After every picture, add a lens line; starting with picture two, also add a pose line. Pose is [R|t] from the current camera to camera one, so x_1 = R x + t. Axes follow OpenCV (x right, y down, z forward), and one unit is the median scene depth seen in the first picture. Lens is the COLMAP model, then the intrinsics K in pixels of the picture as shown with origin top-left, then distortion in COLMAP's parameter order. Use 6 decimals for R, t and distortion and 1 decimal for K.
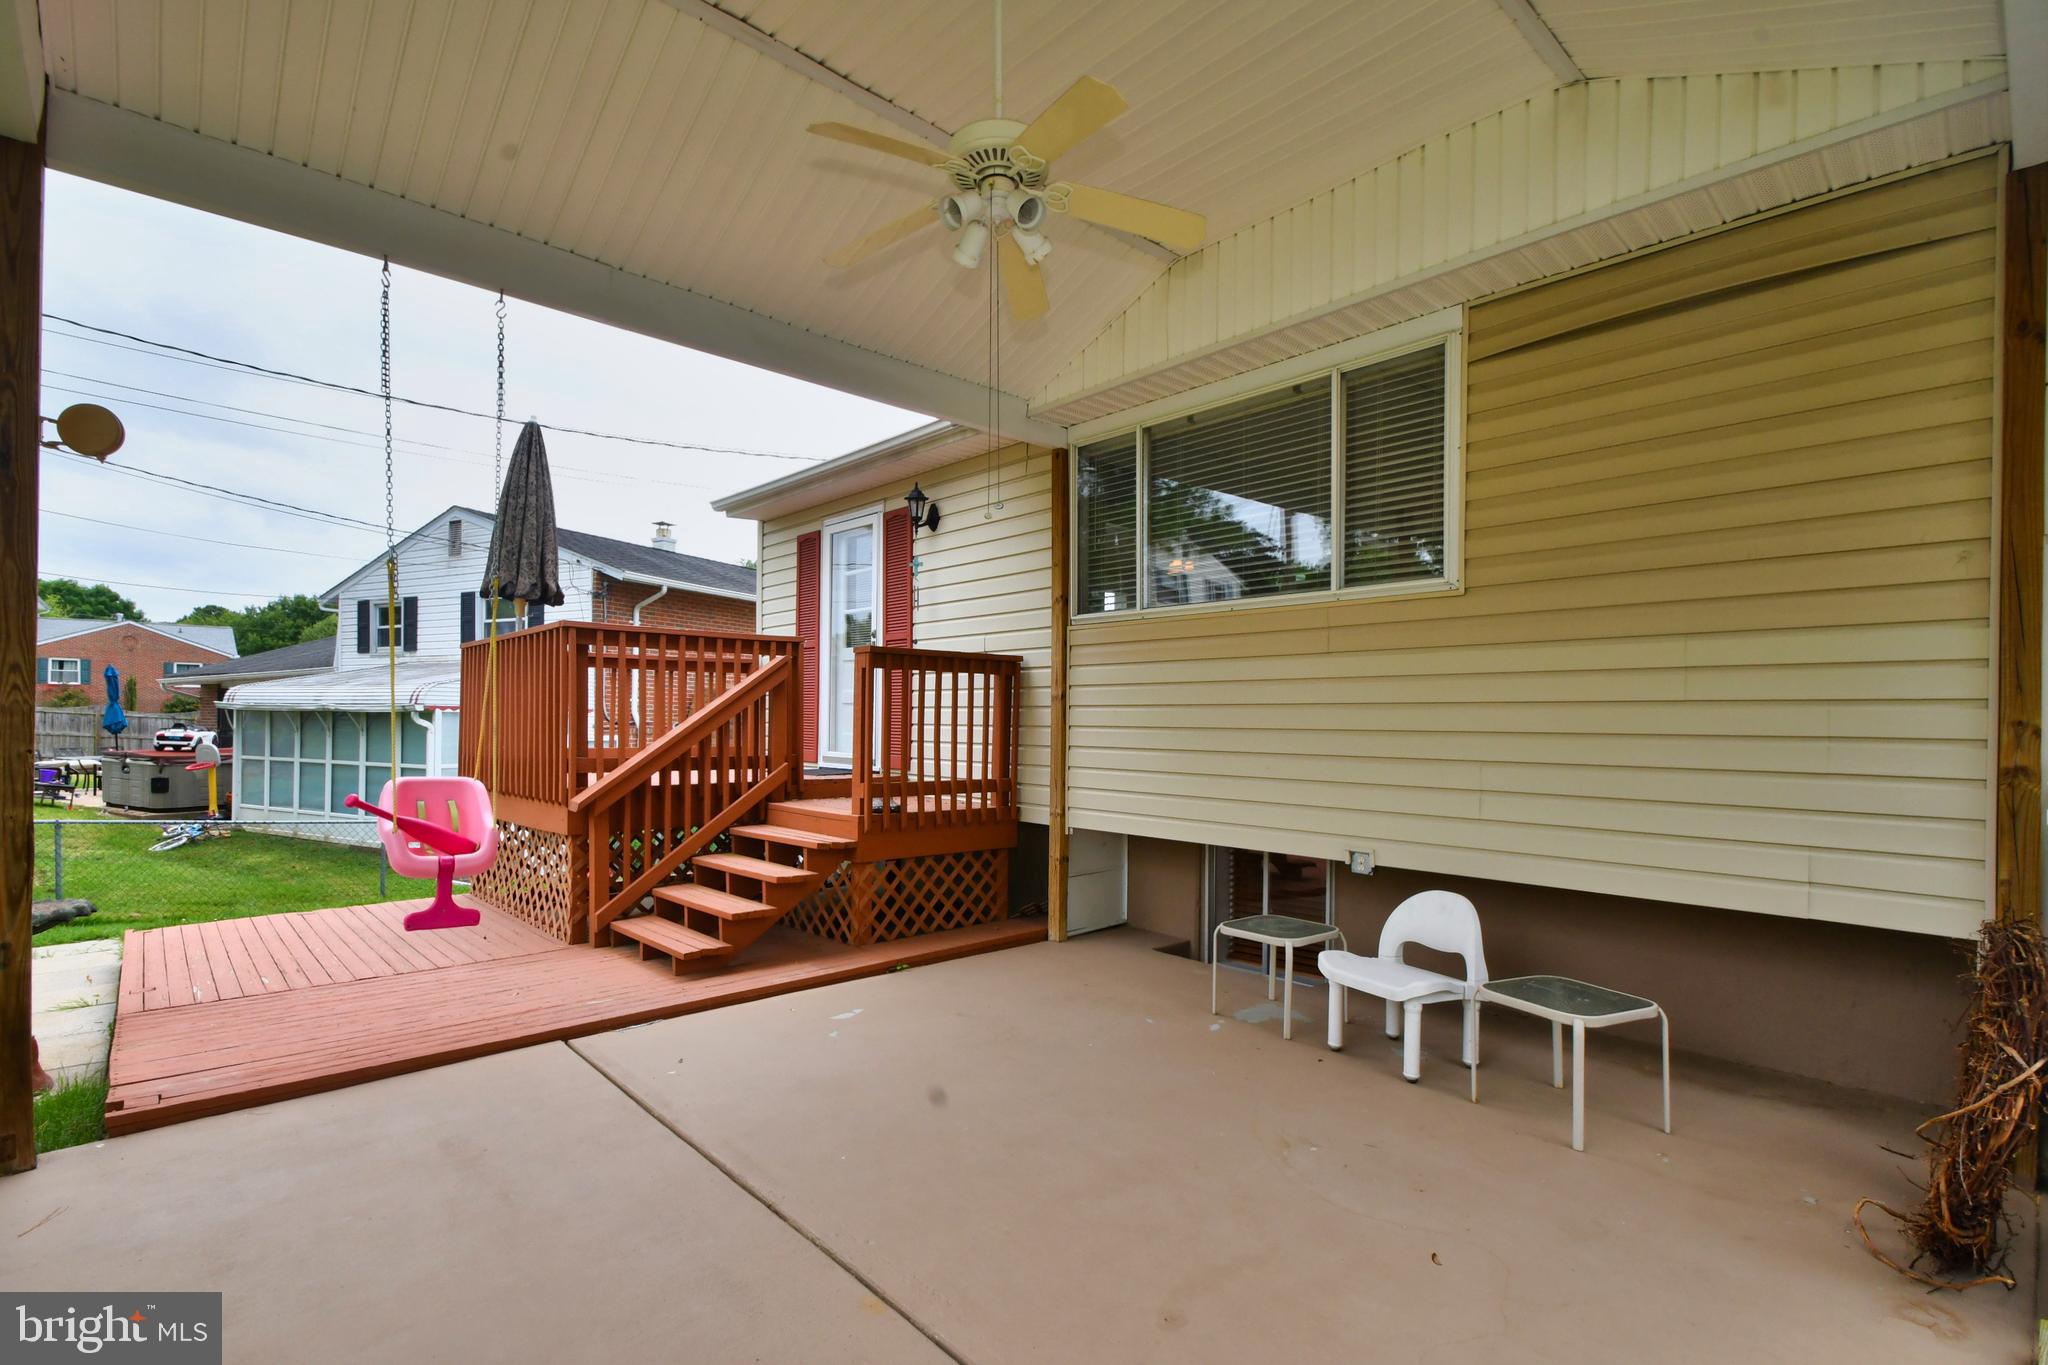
lens RADIAL K [[963.4, 0, 1018.5], [0, 963.4, 729.5], [0, 0, 1]] dist [-0.000964, -0.000498]
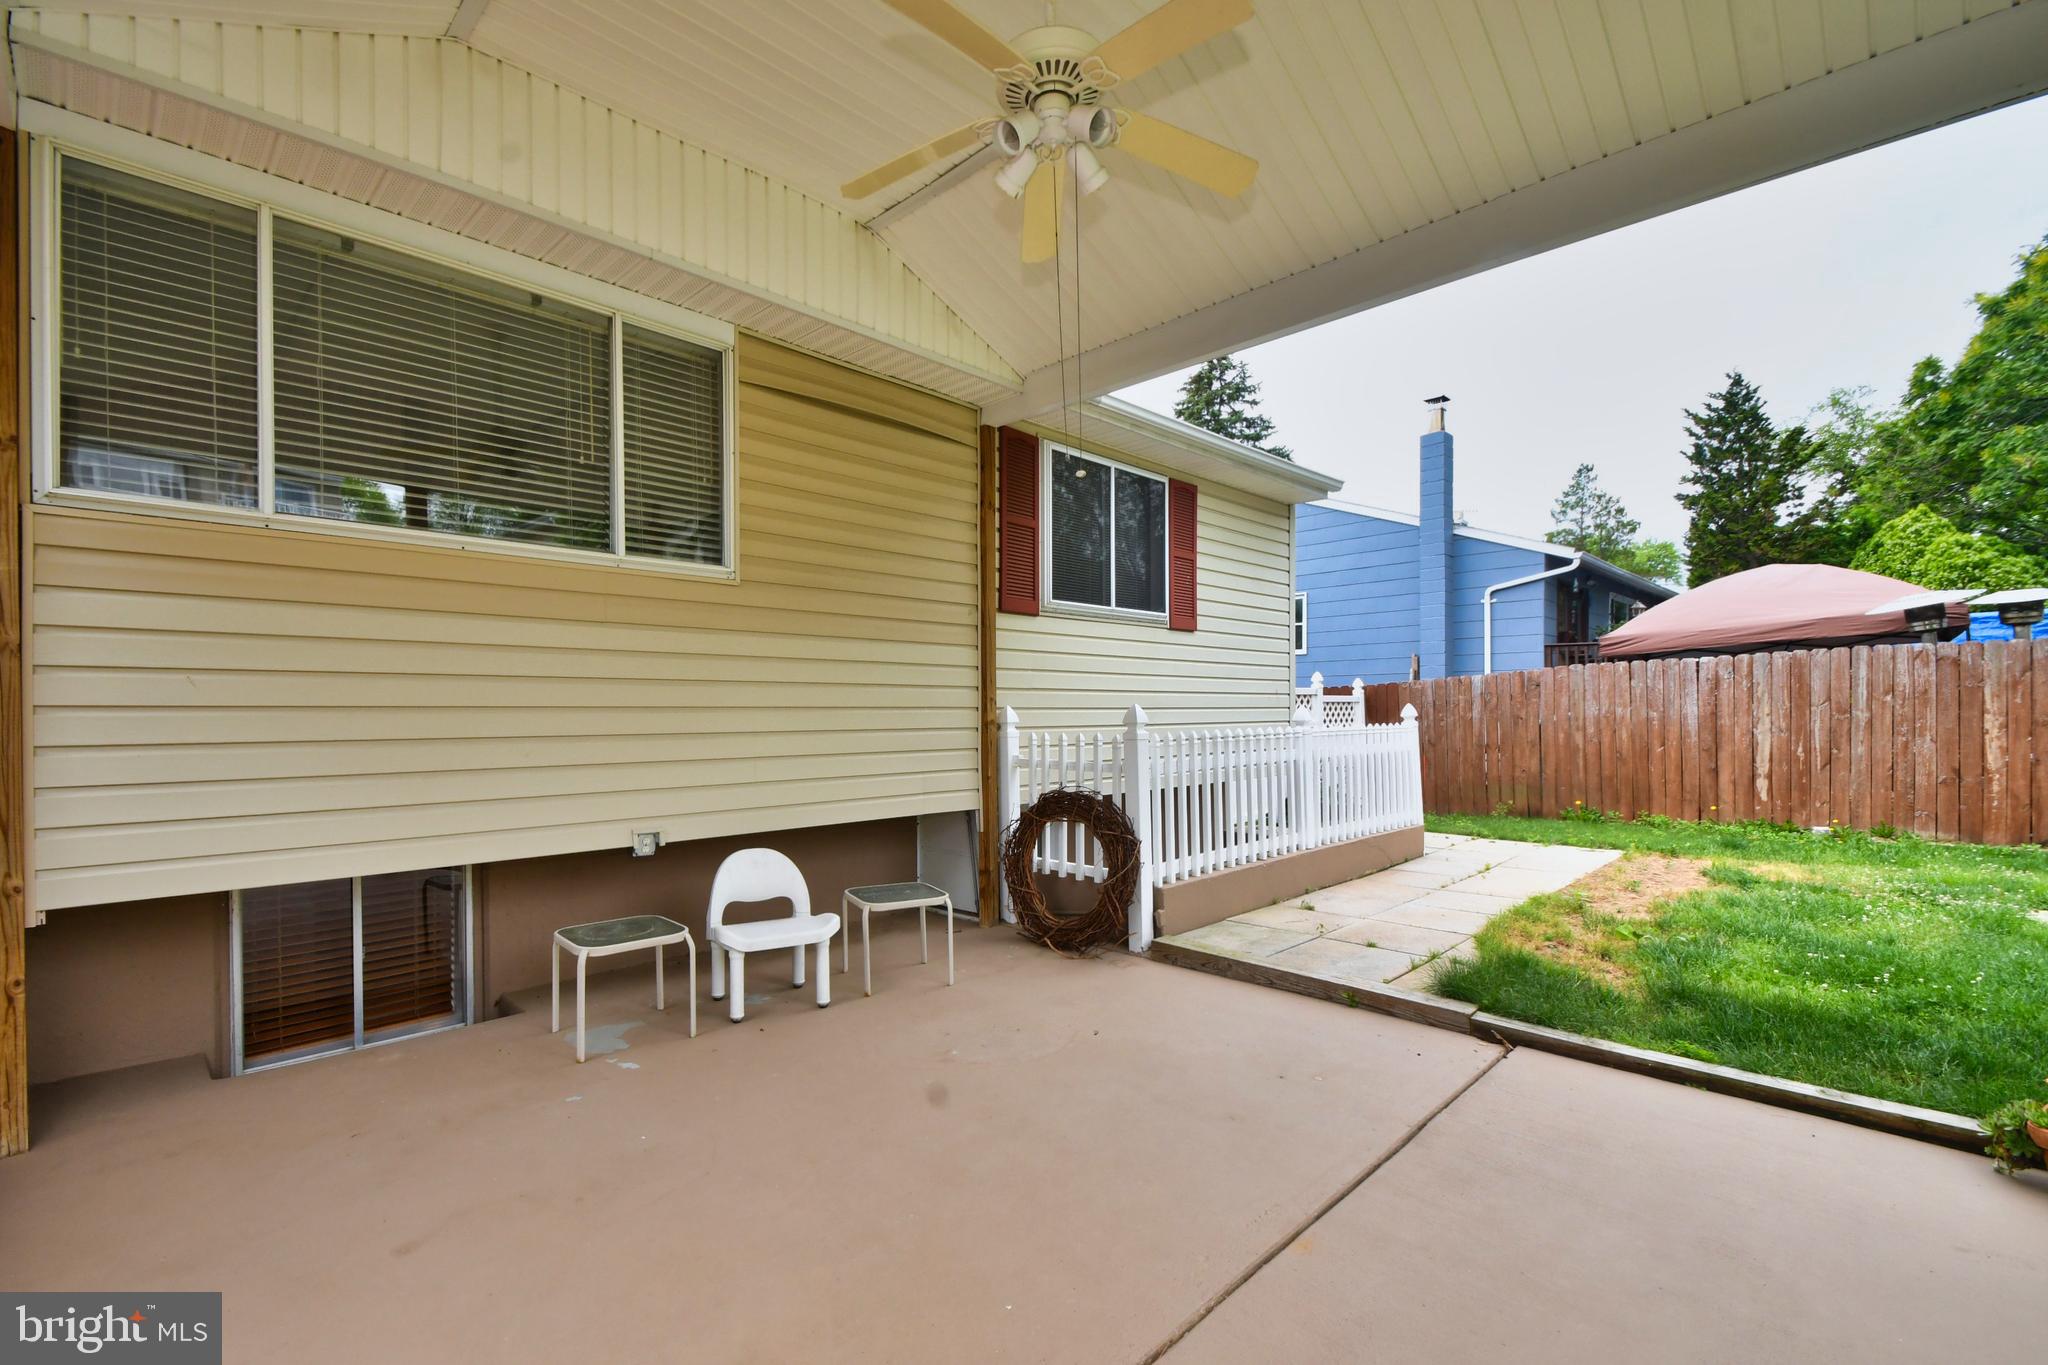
lens RADIAL K [[897.8, 0, 995.4], [0, 897.8, 717.9], [0, 0, 1]] dist [0.002765, -0.000195]
pose [[-0.048006, -0.020326, 0.998640, -0.613531], [0.008708, 0.999746, 0.020767, -0.004057], [-0.998809, 0.009693, -0.047817, 0.760862]]
